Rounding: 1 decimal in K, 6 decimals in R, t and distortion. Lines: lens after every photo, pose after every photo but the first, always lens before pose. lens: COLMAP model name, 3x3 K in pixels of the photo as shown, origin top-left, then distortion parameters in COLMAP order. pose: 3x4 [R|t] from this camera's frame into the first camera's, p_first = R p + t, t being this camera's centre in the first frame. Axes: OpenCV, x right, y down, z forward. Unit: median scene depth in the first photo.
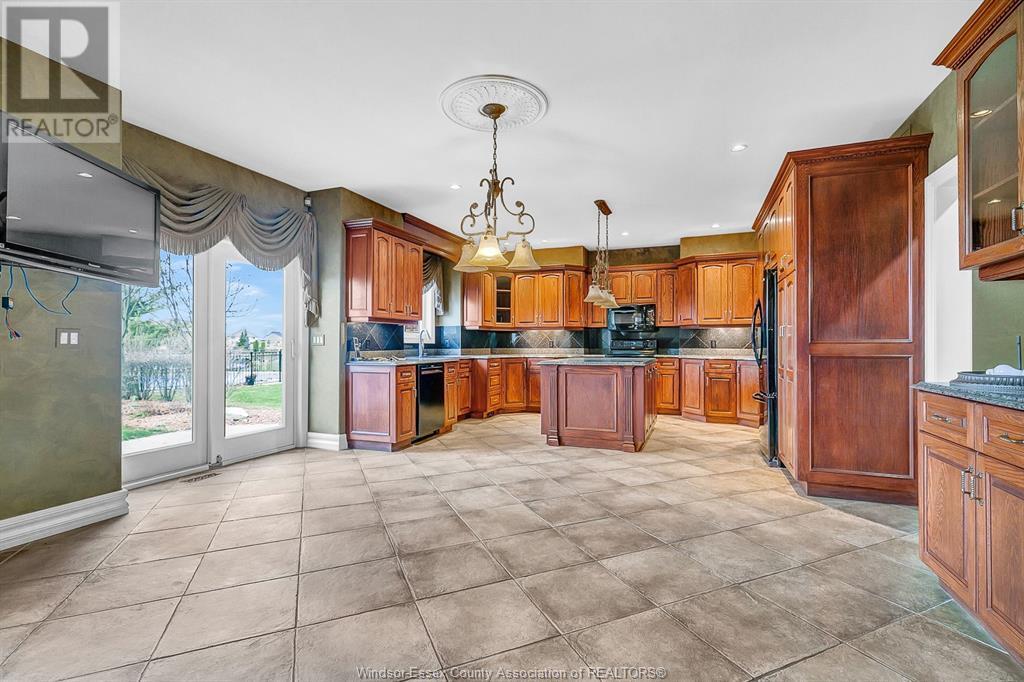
lens RADIAL K [[464.0, 0, 513.4], [0, 464.0, 339.3], [0, 0, 1]] dist [0.010346, -0.002281]
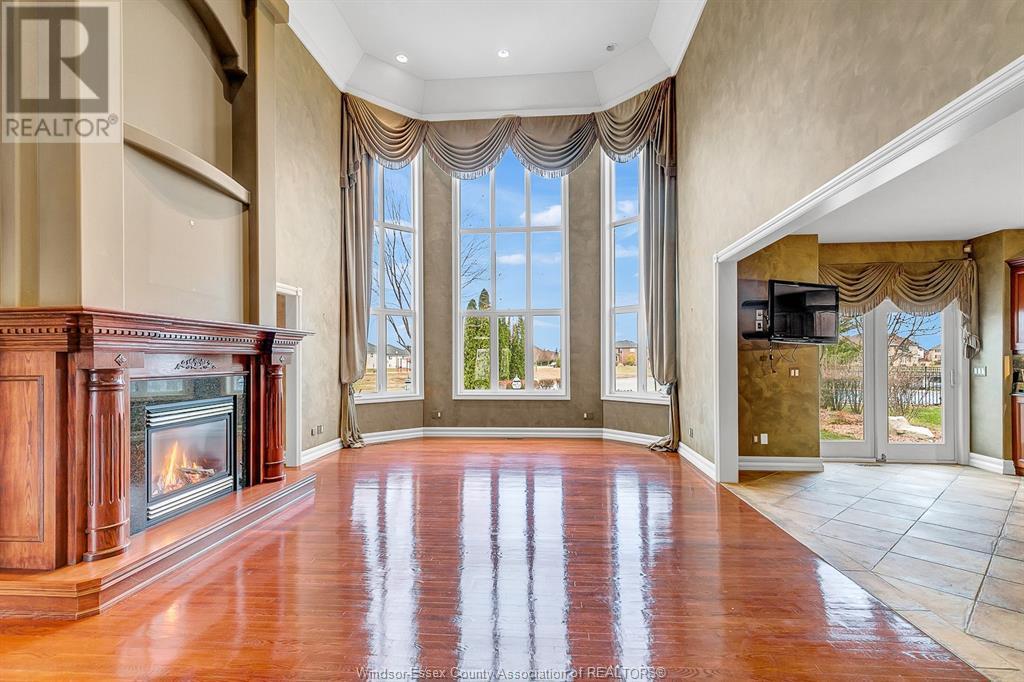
lens RADIAL K [[464.0, 0, 518.3], [0, 464.0, 358.8], [0, 0, 1]] dist [0.010346, -0.002281]
pose [[0.293475, -0.002892, -0.955962, 0.329084], [0.012911, 0.999916, 0.000939, -0.043890], [0.955880, -0.012618, 0.293488, -0.387379]]
